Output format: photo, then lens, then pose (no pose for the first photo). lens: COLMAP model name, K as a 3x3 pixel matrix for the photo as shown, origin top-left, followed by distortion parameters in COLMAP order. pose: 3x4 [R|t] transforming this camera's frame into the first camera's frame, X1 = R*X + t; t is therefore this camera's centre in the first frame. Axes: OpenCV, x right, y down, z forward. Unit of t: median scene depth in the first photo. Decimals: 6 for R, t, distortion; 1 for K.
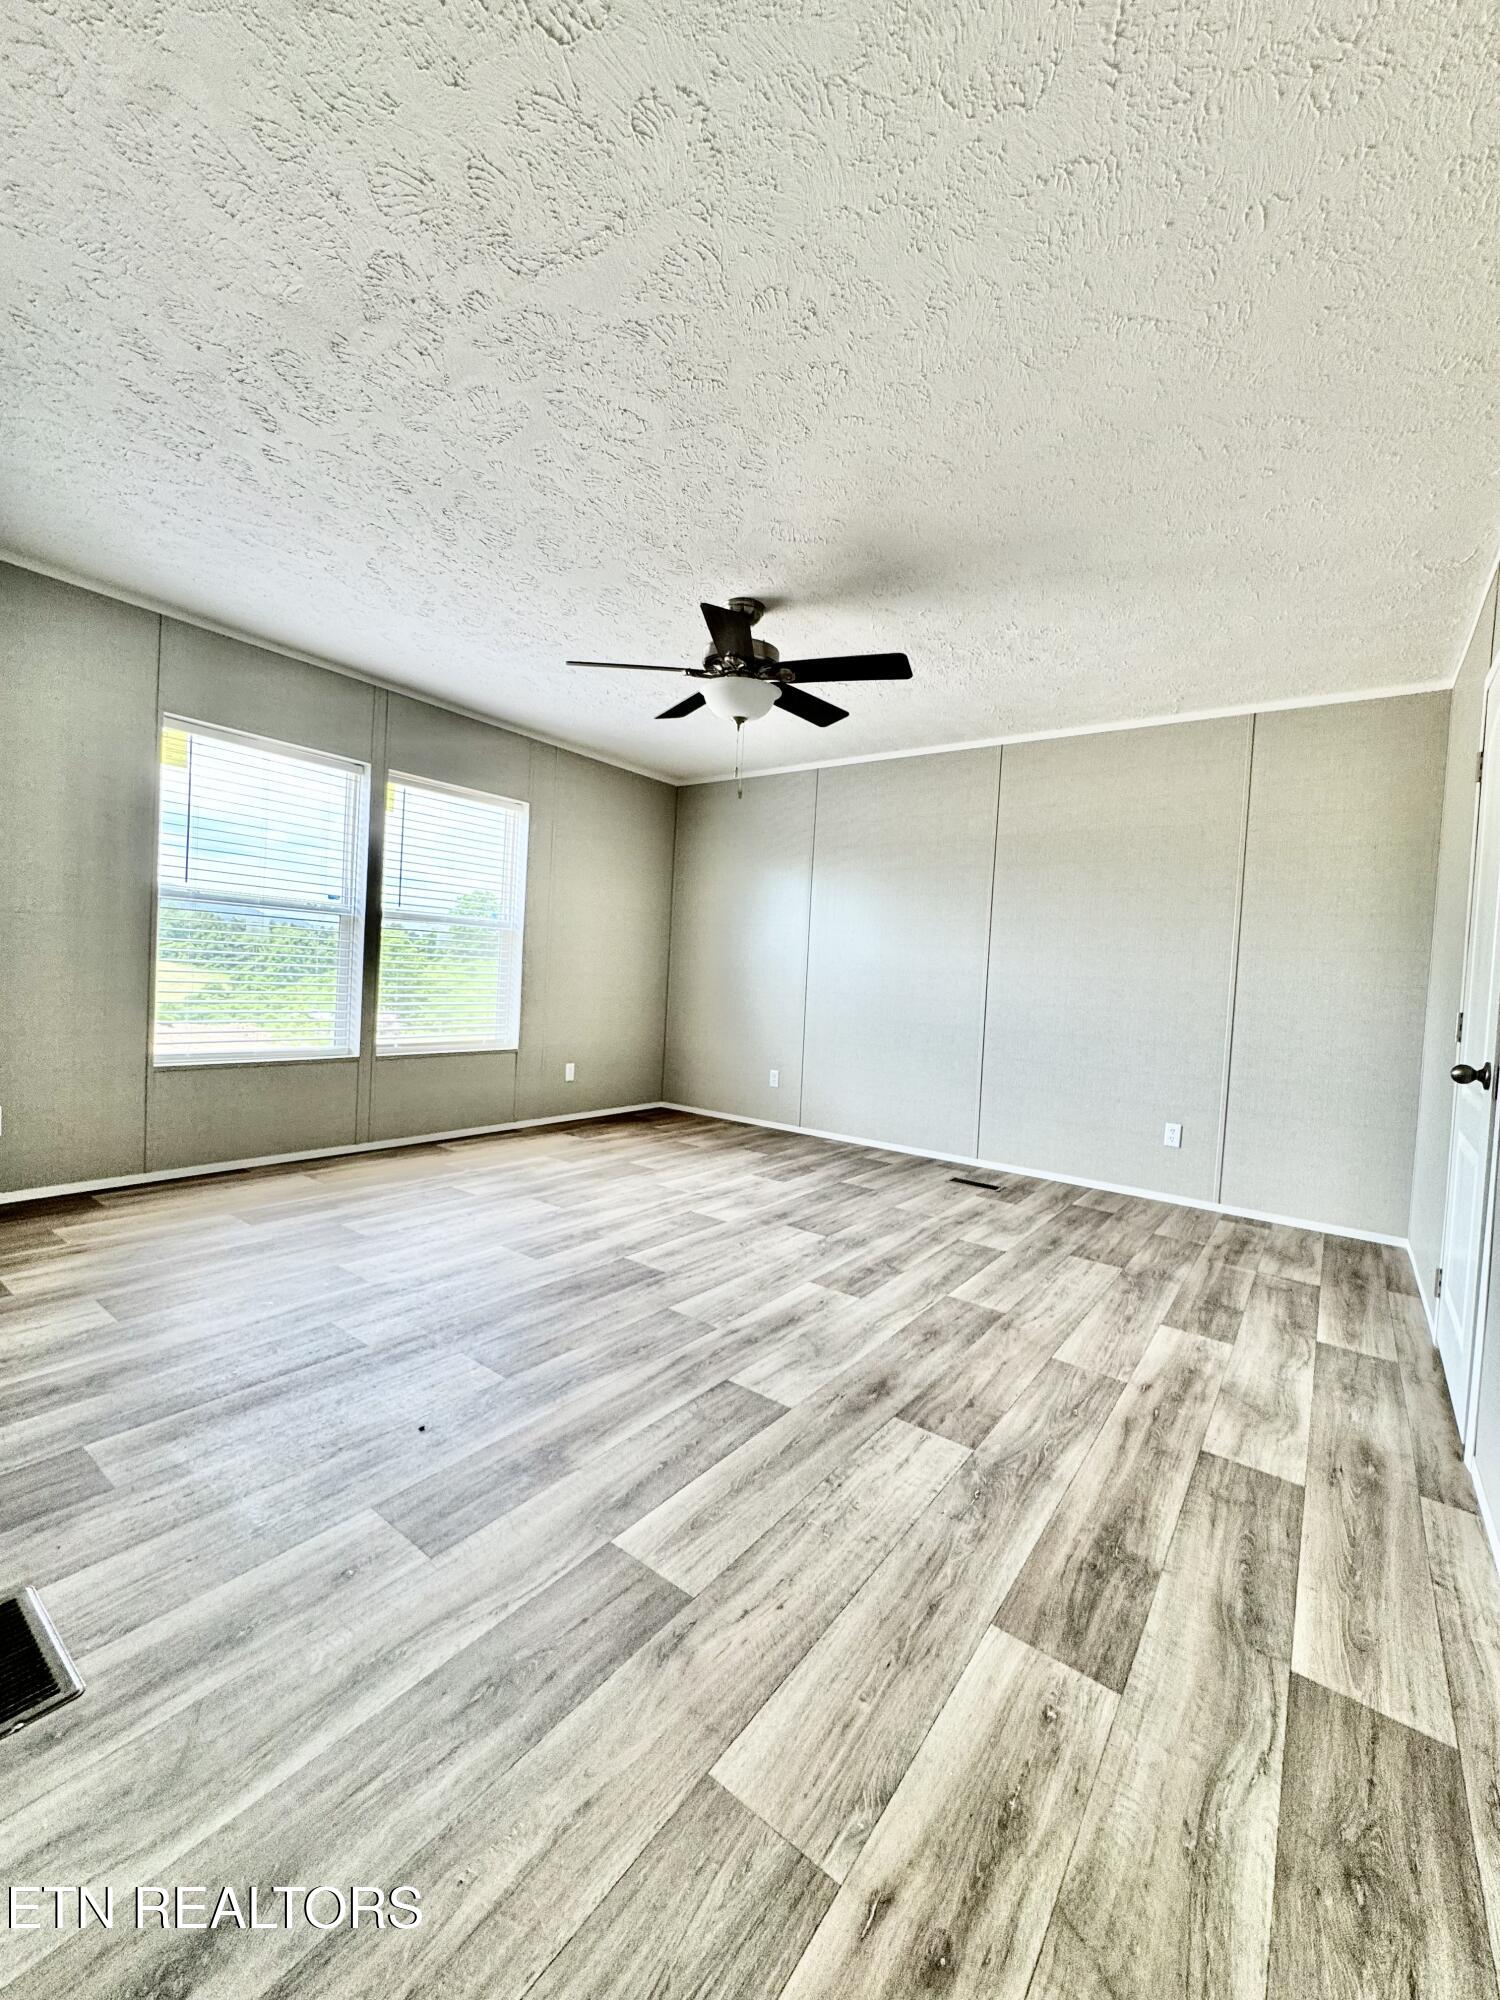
lens RADIAL K [[795.5, 0, 755.5], [0, 795.5, 984.8], [0, 0, 1]] dist [-0.005836, 0.000875]
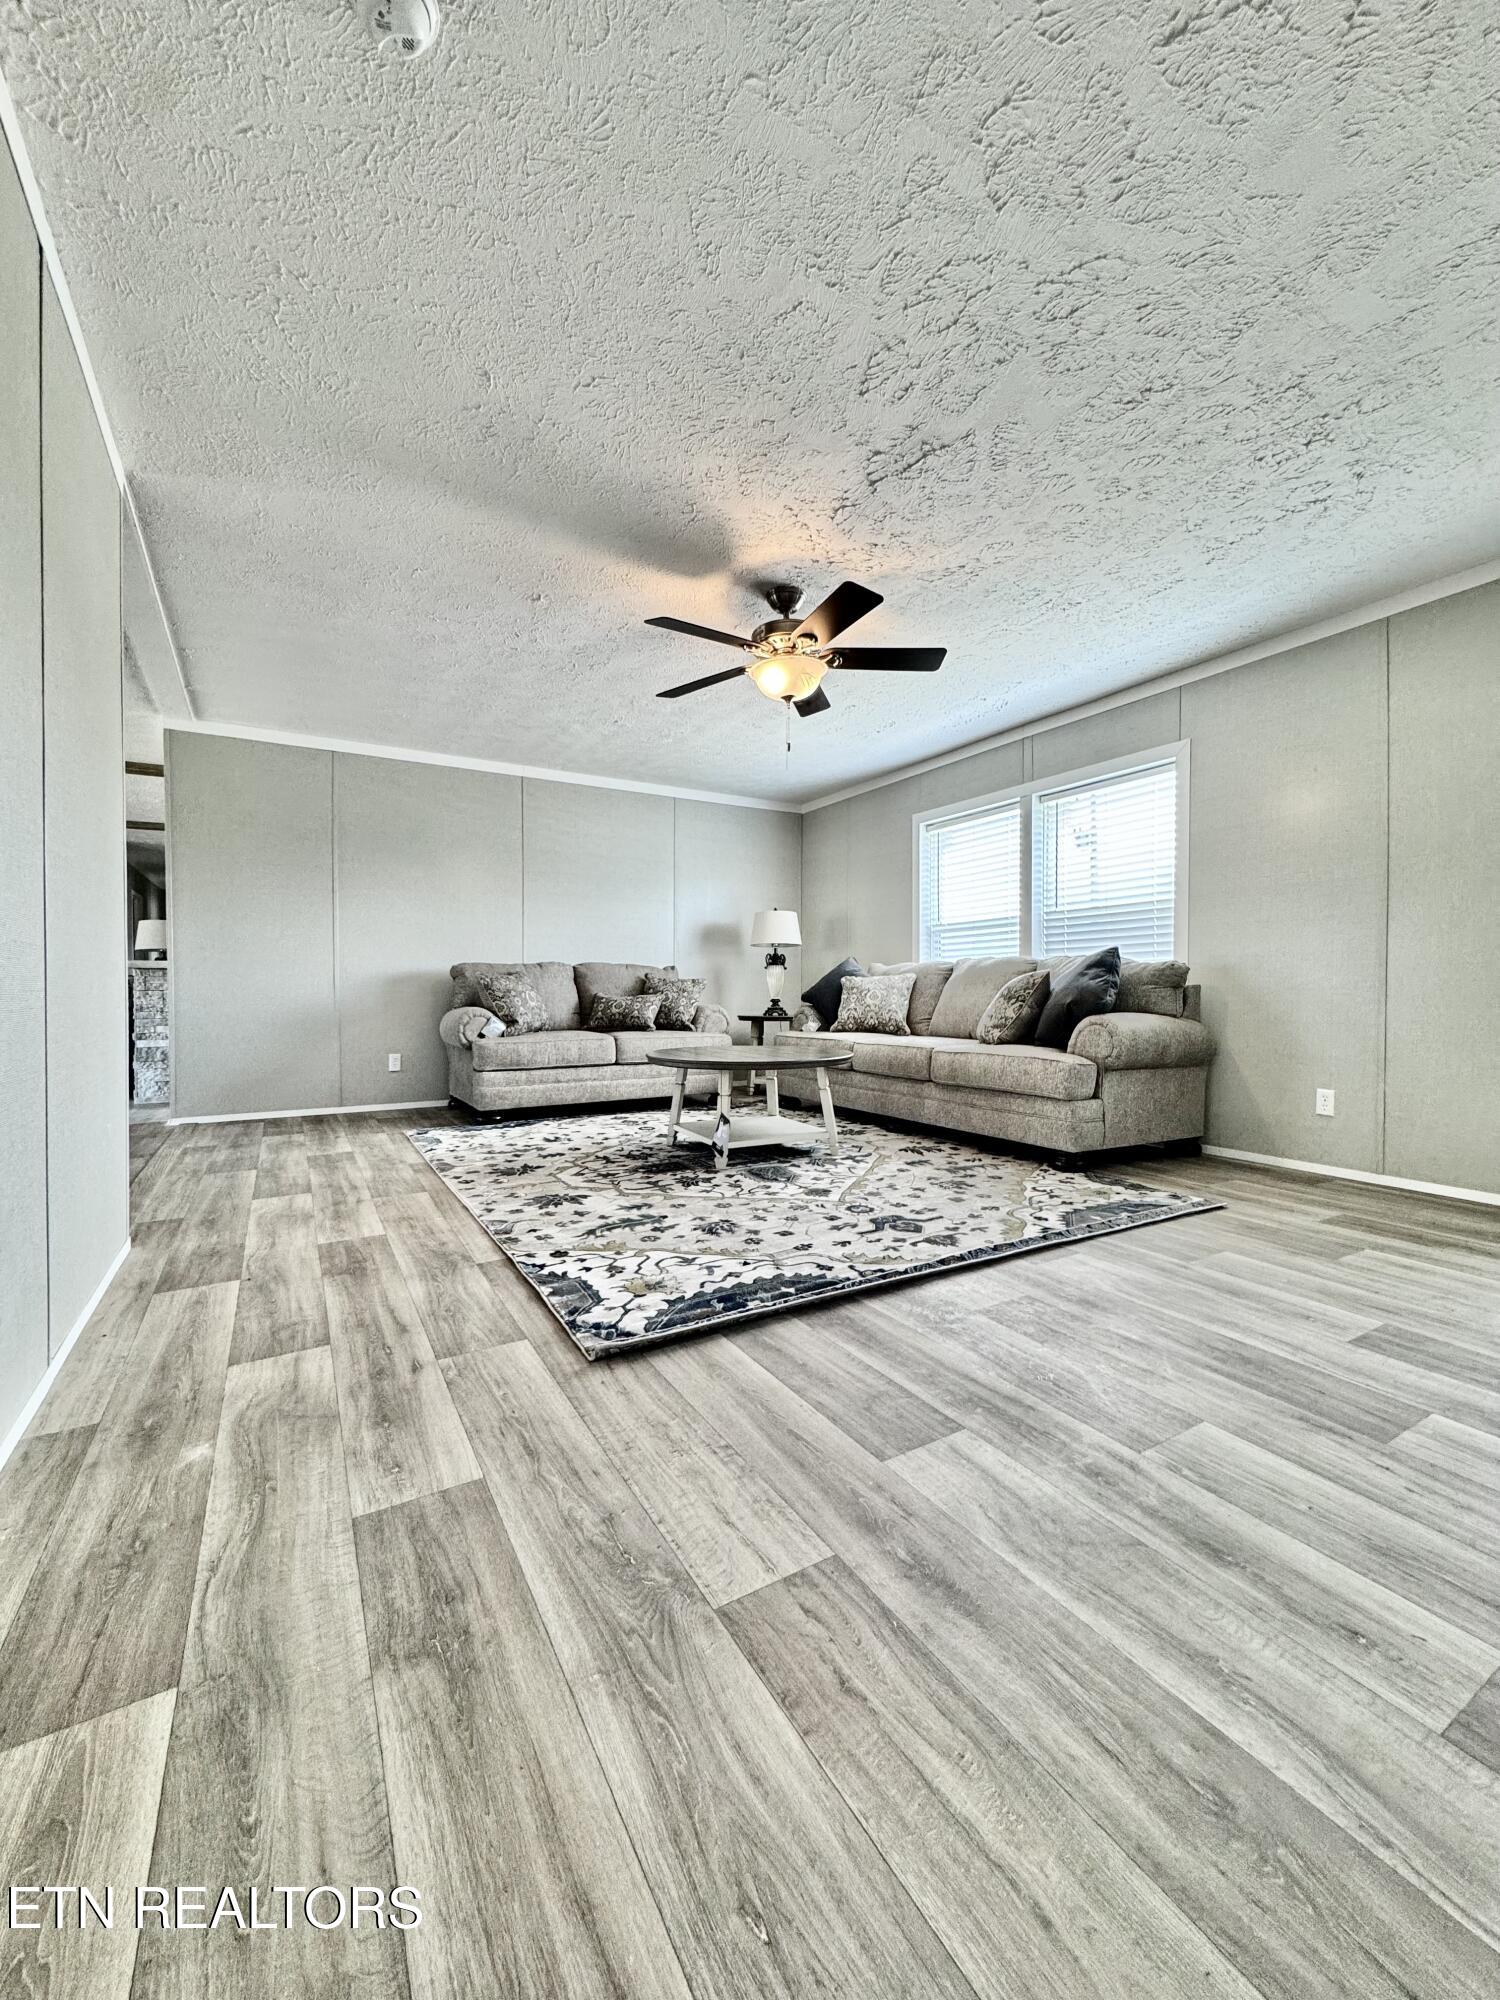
lens RADIAL K [[795.5, 0, 748.6], [0, 795.5, 1000.5], [0, 0, 1]] dist [-0.005836, 0.000875]
pose [[-0.398961, -0.045456, -0.915841, 1.025144], [-0.027479, 0.998915, -0.037608, 0.196730], [0.916556, 0.010162, -0.399777, 1.559223]]
